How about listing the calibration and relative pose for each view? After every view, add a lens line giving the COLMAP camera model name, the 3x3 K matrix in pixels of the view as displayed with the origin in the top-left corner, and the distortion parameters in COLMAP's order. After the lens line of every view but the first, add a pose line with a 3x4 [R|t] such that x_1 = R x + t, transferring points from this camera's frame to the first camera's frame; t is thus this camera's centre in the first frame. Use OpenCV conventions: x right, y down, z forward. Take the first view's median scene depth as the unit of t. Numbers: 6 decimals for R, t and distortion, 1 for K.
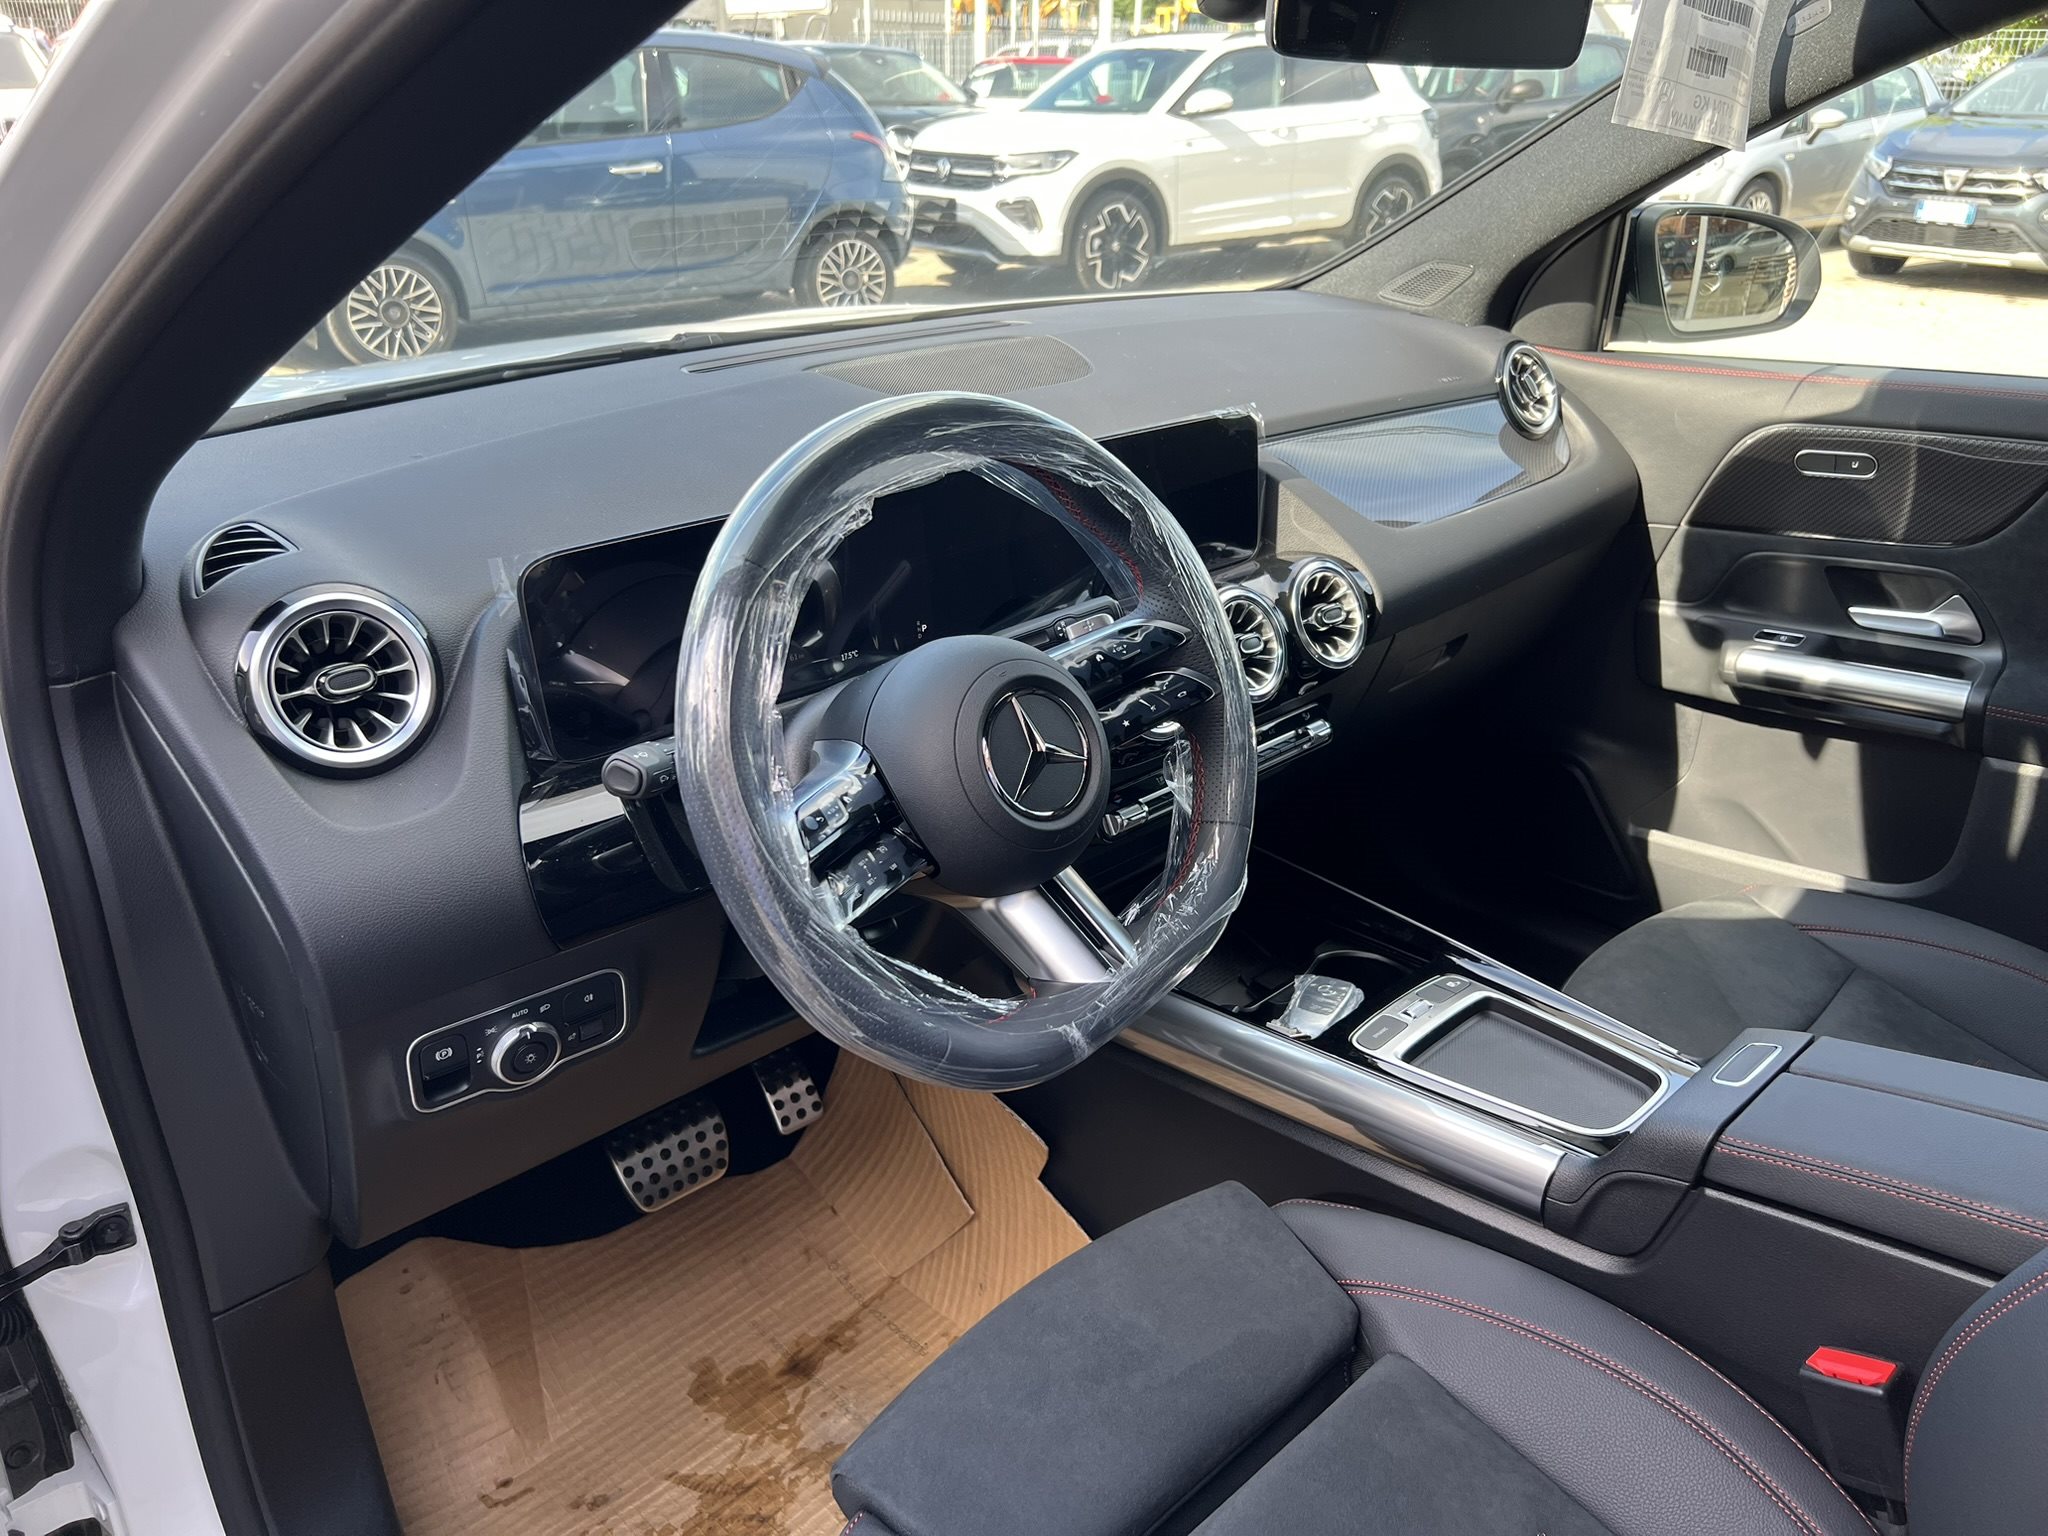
lens RADIAL K [[1530.9, 0, 1024.0], [0, 1530.9, 768.0], [0, 0, 1]] dist [0.009605, -0.008956]
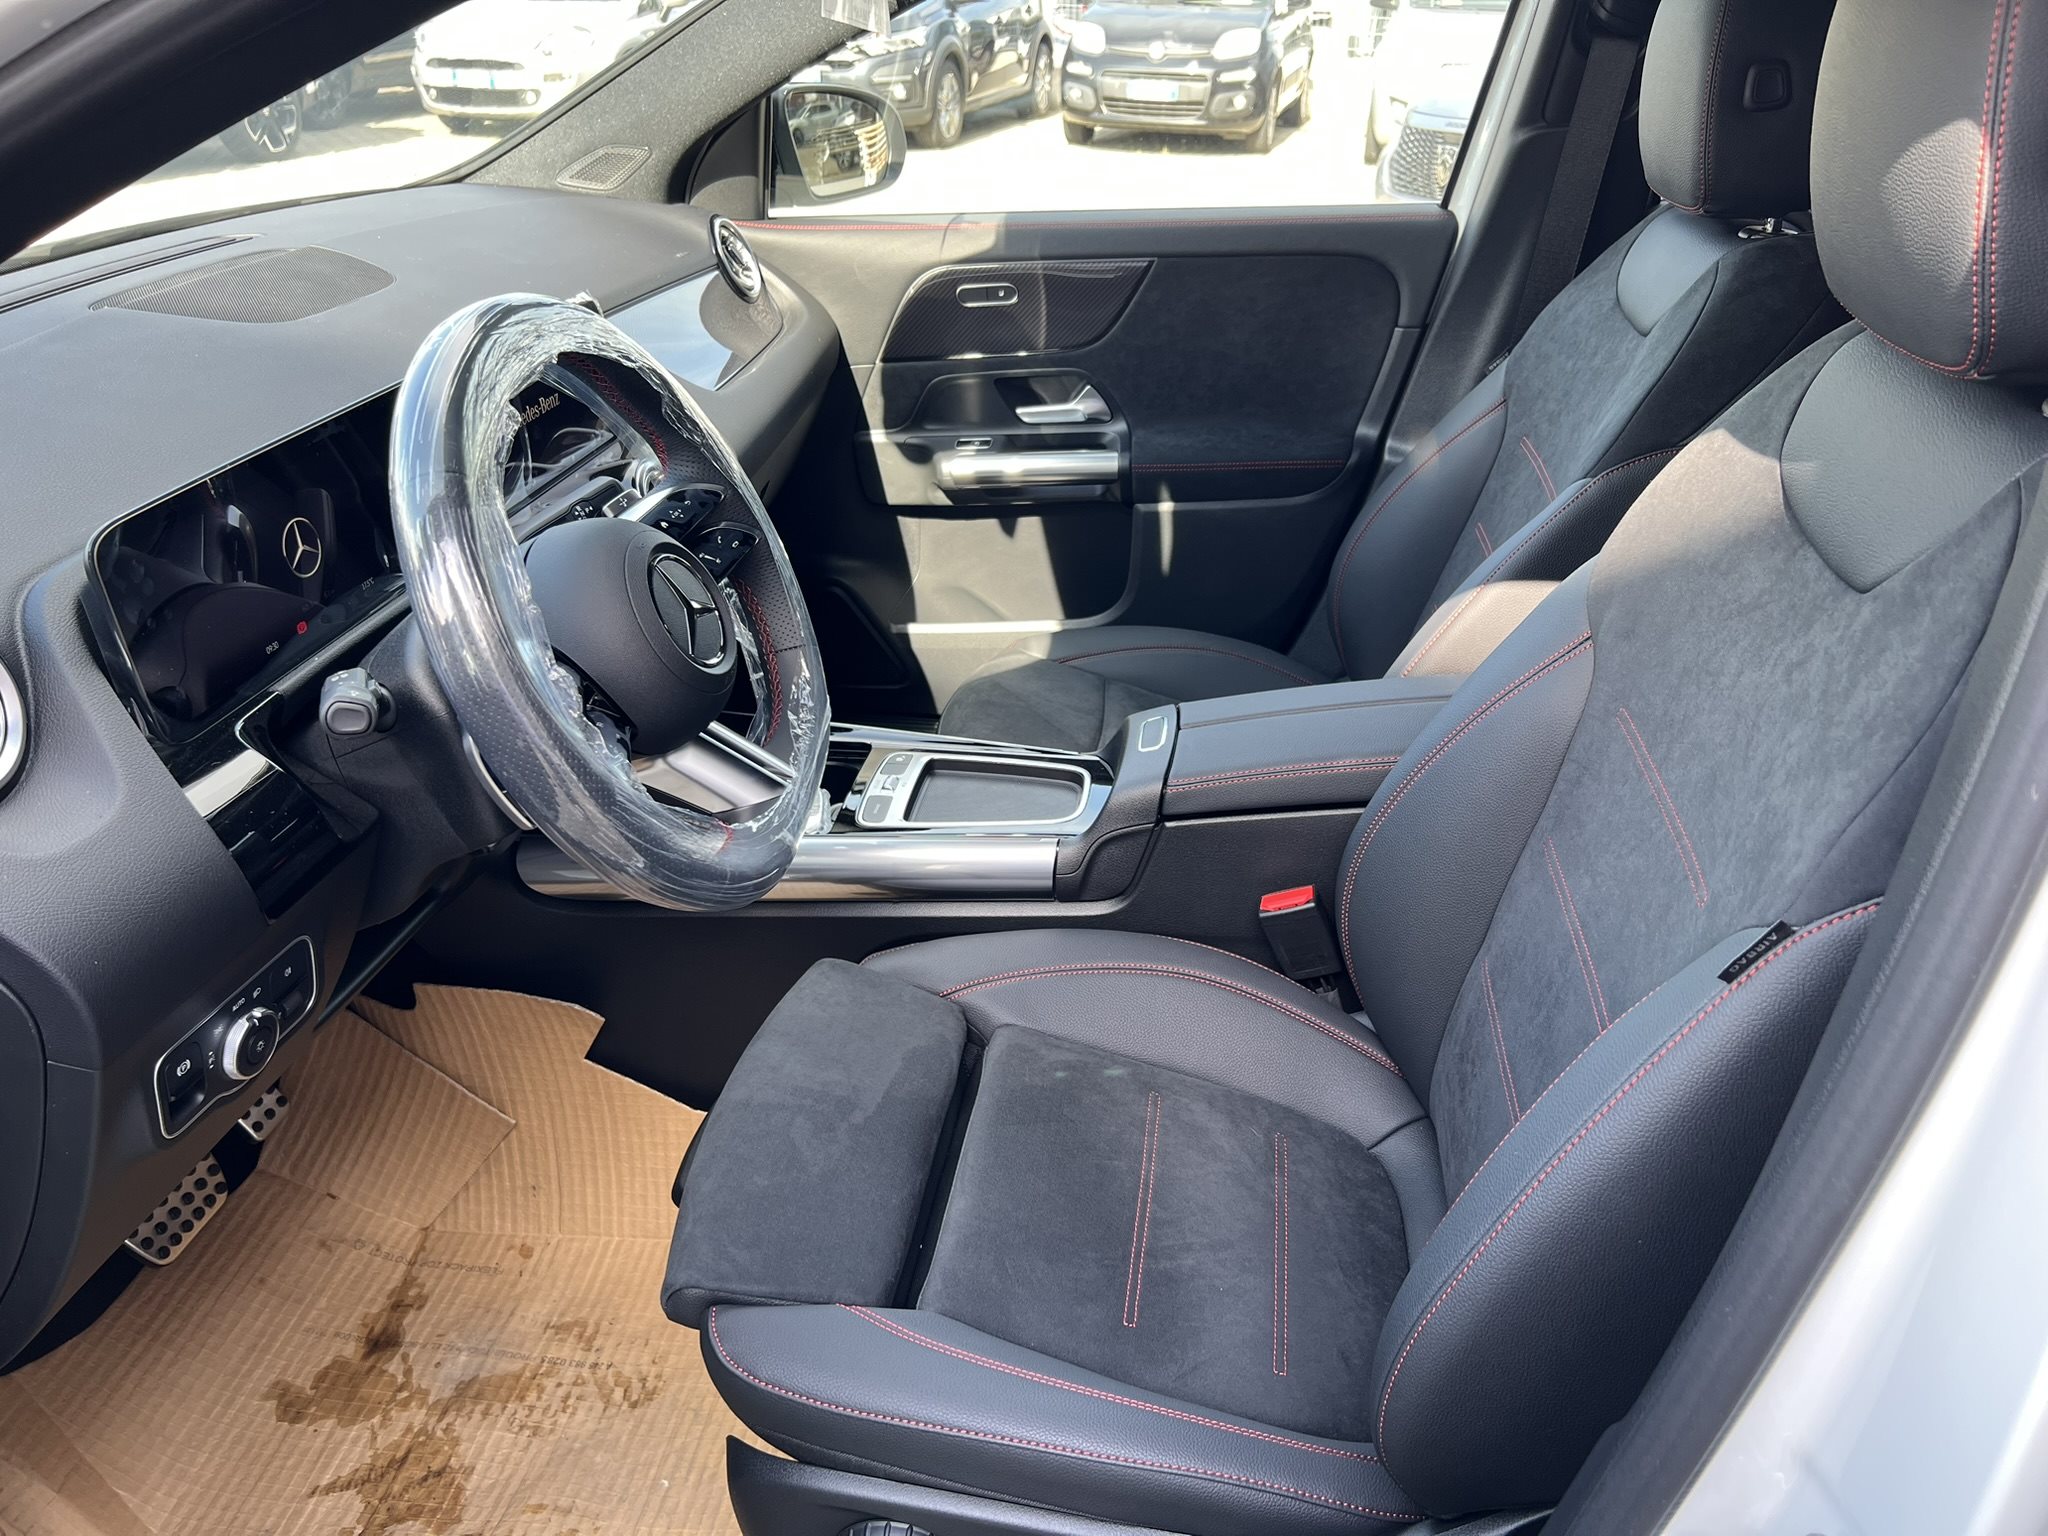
lens RADIAL K [[1519.3, 0, 1019.1], [0, 1519.3, 774.4], [0, 0, 1]] dist [0.043668, -0.046624]
pose [[0.793293, -0.281246, 0.539988, -0.226088], [0.241774, 0.959504, 0.144557, 0.002466], [-0.558777, 0.015879, 0.829166, -0.033062]]
